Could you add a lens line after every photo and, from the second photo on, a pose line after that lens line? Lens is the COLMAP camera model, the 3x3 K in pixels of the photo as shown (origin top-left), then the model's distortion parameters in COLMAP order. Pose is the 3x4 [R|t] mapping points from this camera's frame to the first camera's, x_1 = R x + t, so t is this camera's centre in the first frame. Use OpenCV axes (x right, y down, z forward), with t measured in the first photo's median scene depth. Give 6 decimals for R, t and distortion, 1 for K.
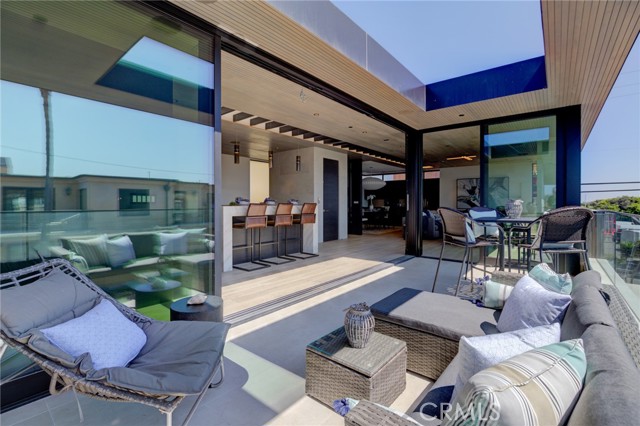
lens RADIAL K [[291.5, 0, 319.8], [0, 291.5, 207.3], [0, 0, 1]] dist [-0.016081, 0.000099]
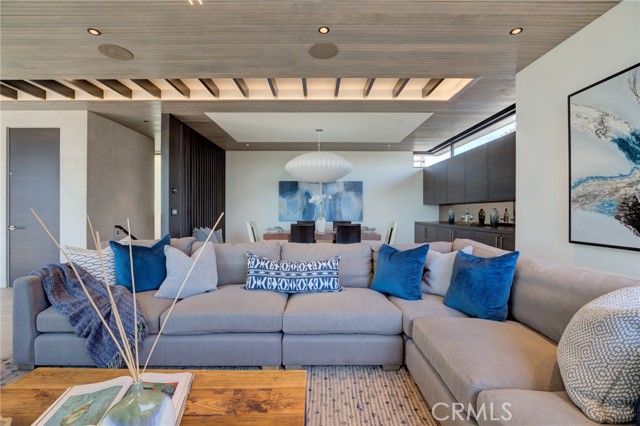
lens RADIAL K [[291.5, 0, 315.0], [0, 291.5, 212.6], [0, 0, 1]] dist [-0.016081, 0.000099]
pose [[0.636552, -0.001557, -0.771232, 0.523664], [-0.013932, 0.999812, -0.013517, -0.010766], [0.771108, 0.019349, 0.636411, 0.750302]]
